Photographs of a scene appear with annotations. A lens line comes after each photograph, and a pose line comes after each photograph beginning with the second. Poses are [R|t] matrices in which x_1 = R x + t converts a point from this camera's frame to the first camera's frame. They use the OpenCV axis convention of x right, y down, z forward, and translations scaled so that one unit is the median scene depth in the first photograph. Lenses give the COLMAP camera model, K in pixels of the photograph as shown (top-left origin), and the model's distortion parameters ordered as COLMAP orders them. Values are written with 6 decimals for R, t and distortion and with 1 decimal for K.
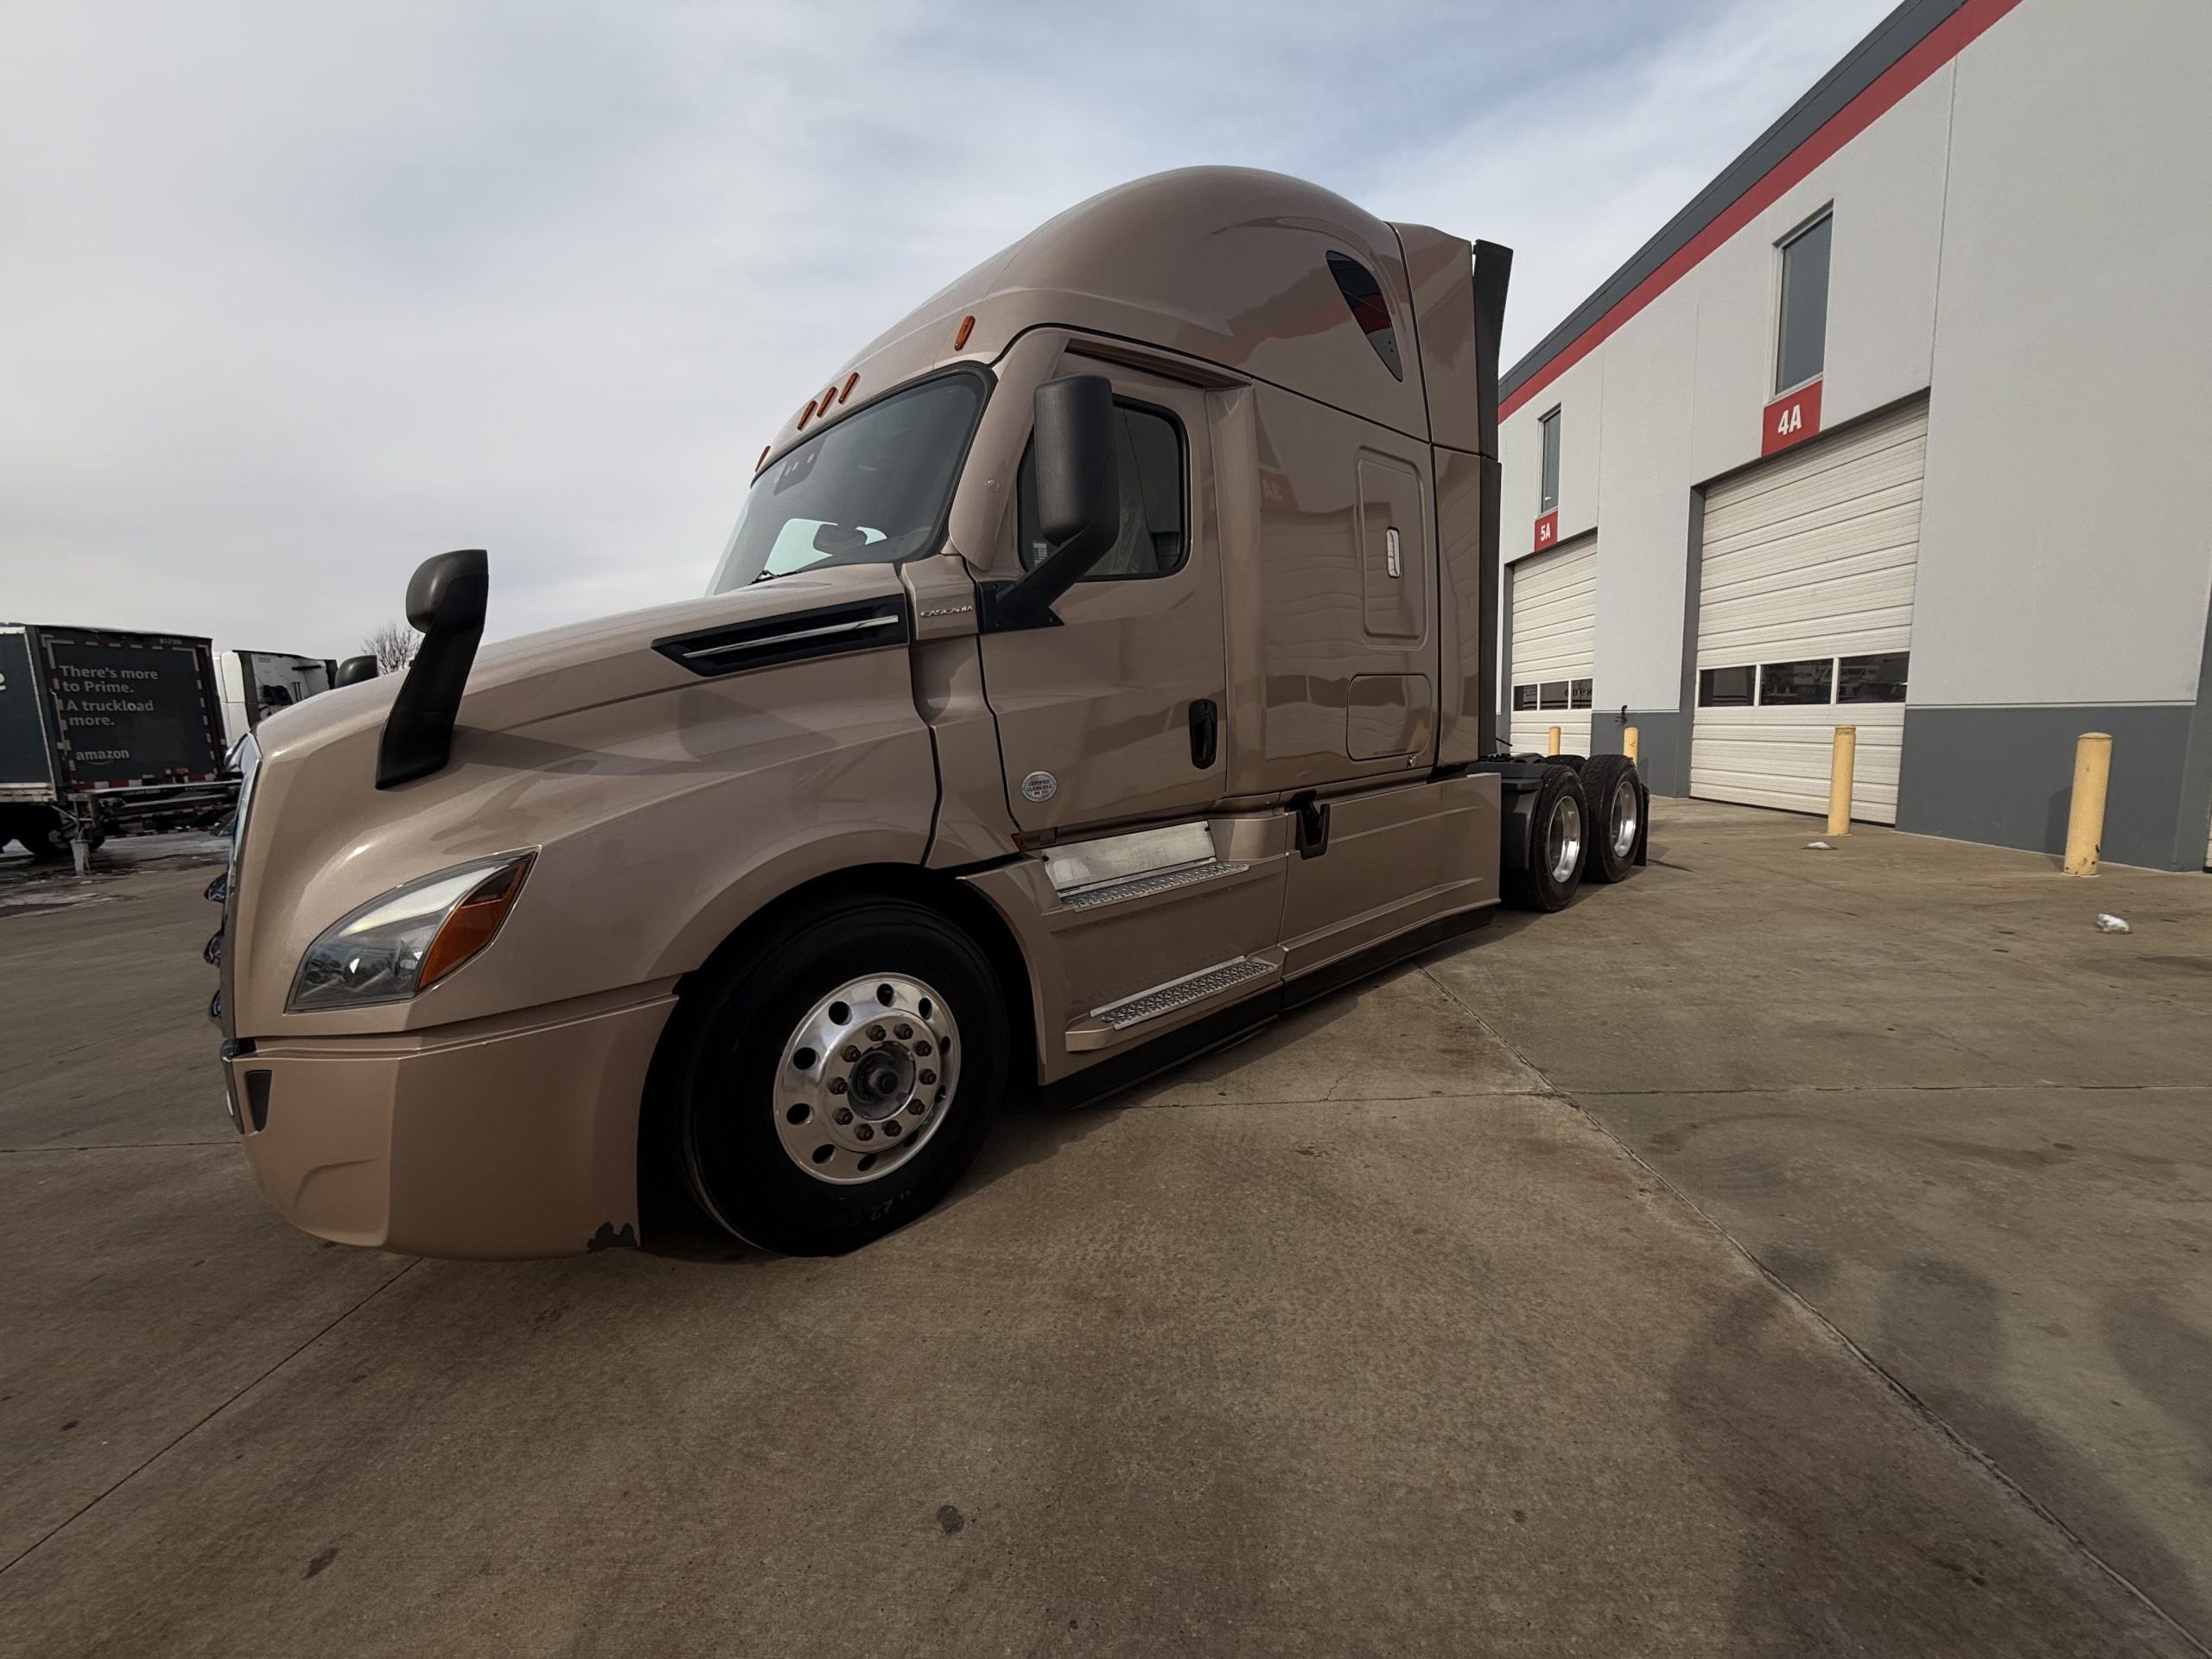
lens RADIAL K [[875.0, 0, 1125.5], [0, 875.0, 823.3], [0, 0, 1]] dist [0.002360, 0.000308]
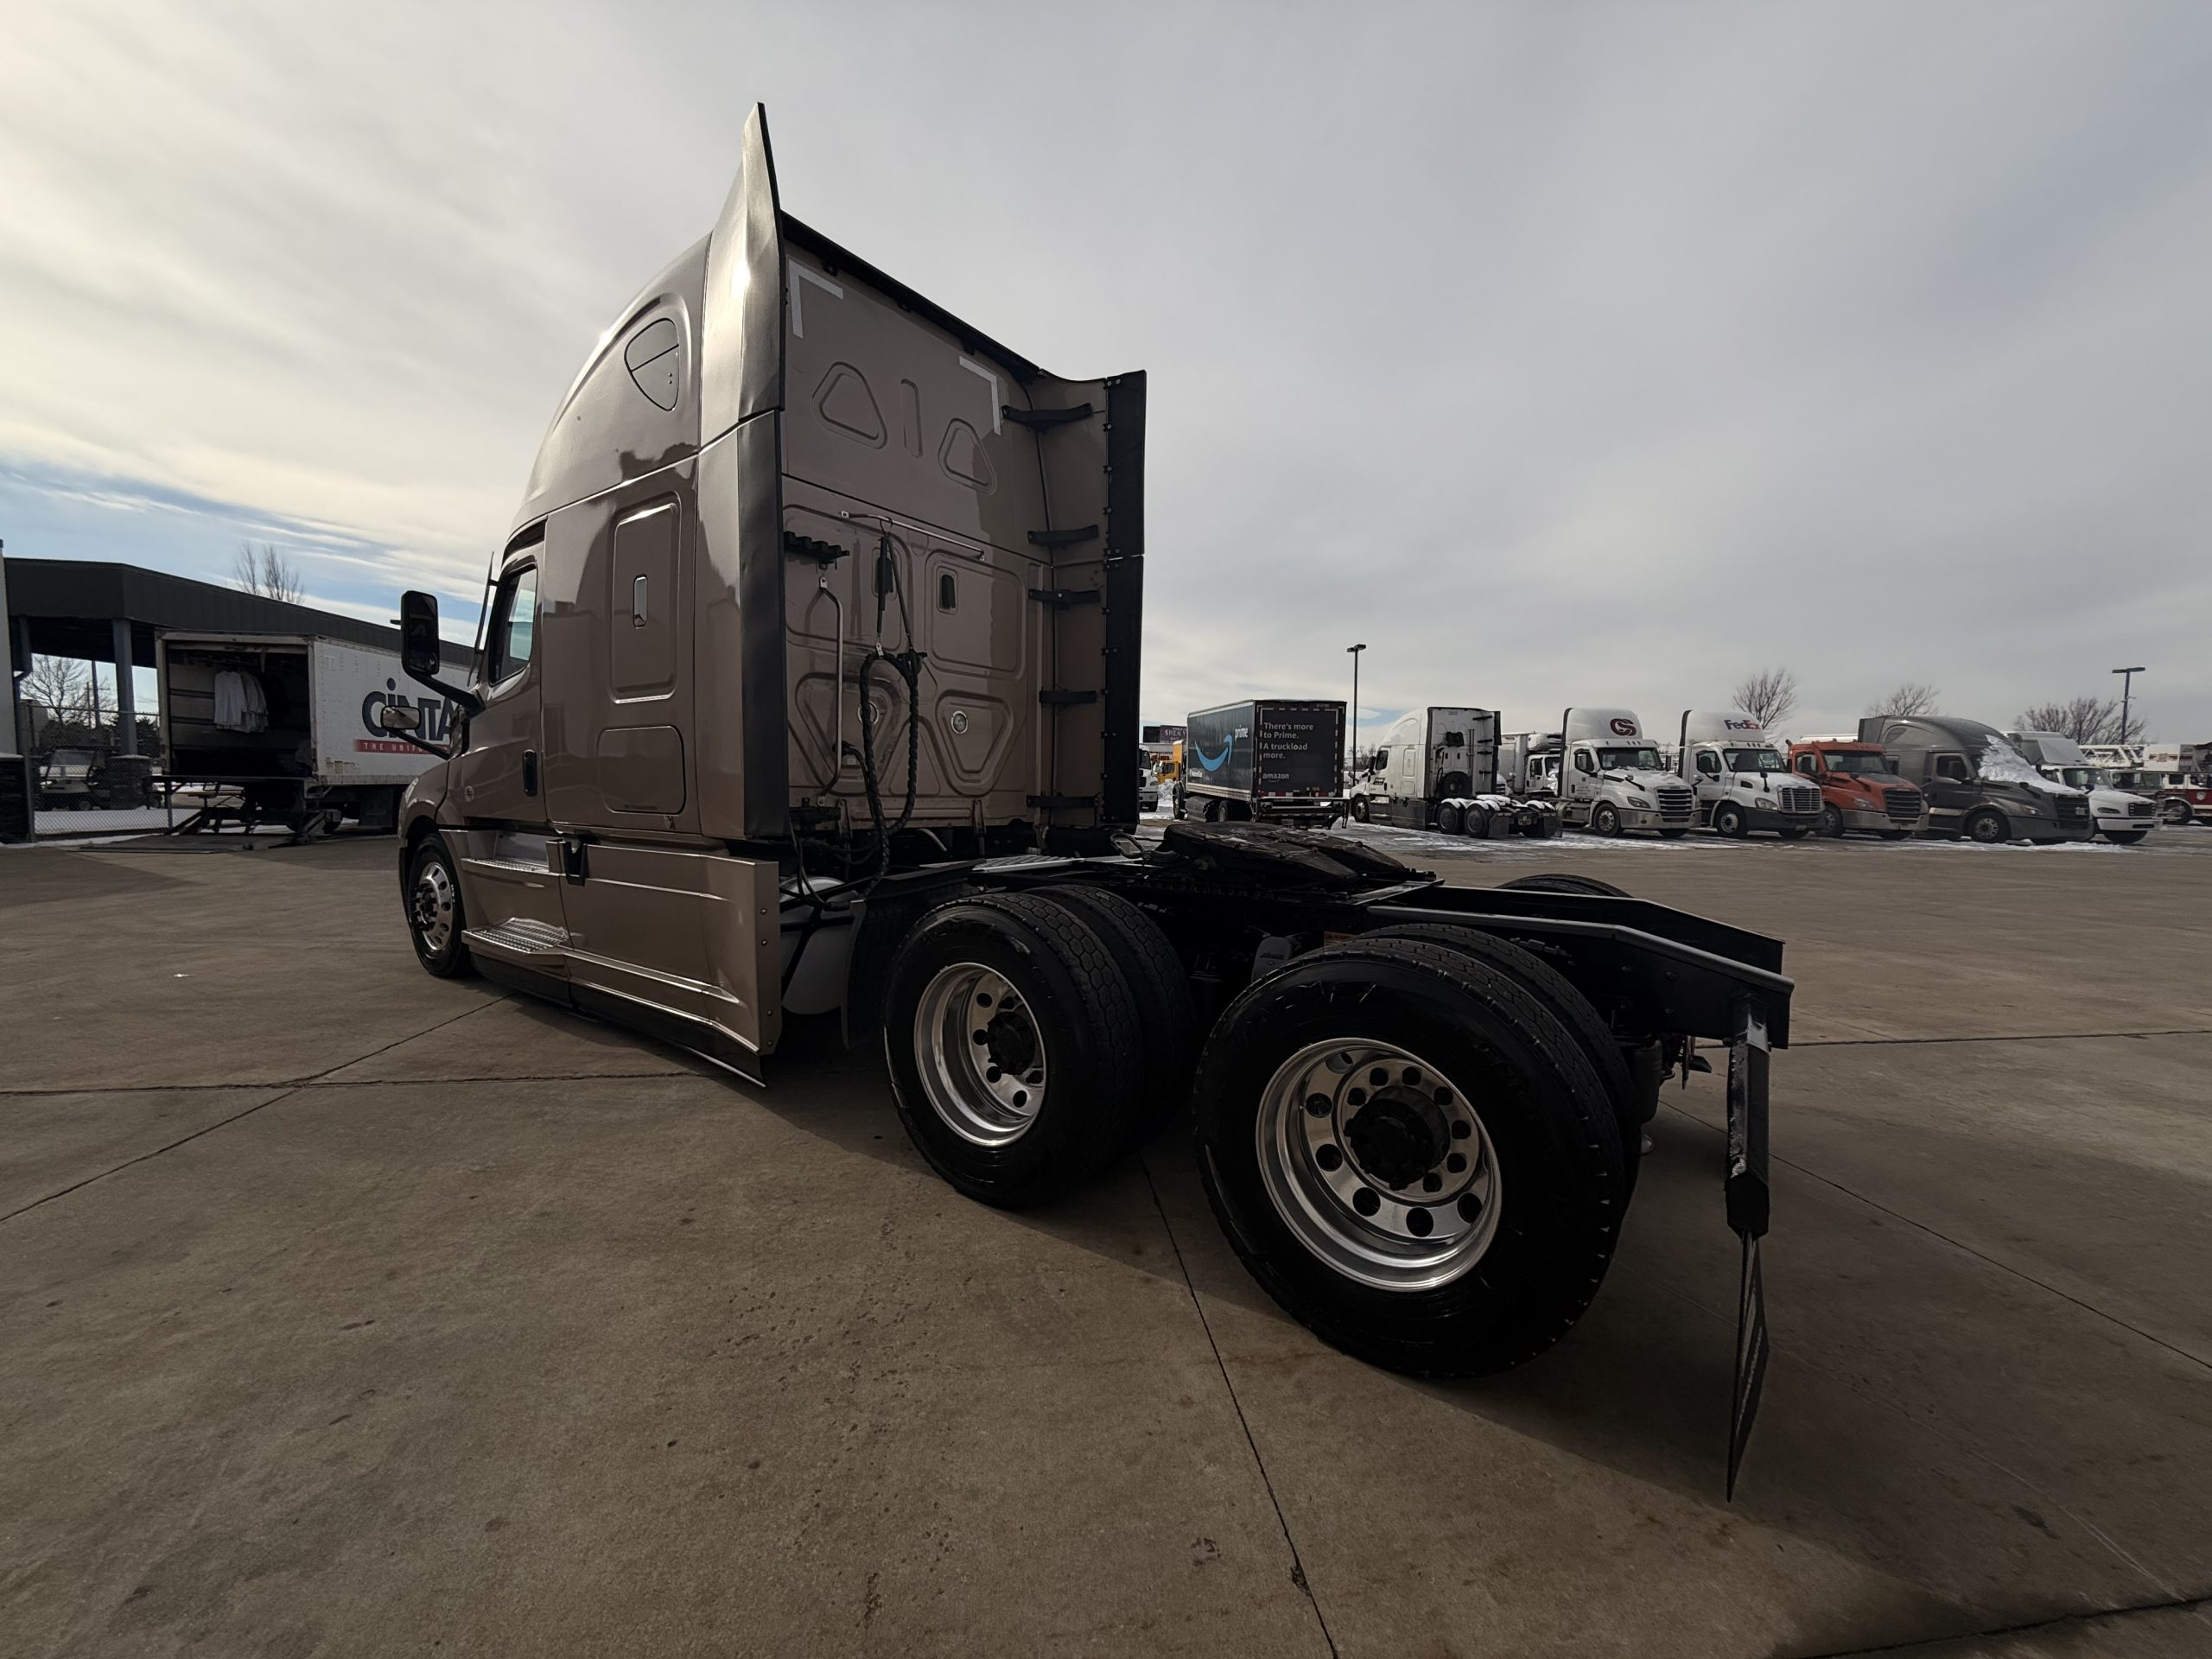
lens RADIAL K [[875.0, 0, 1121.8], [0, 875.0, 842.9], [0, 0, 1]] dist [0.002360, 0.000308]
pose [[0.172356, 0.116091, -0.978170, 1.141286], [-0.139936, 0.985845, 0.092345, -0.177199], [0.975044, 0.120965, 0.186162, 1.148163]]
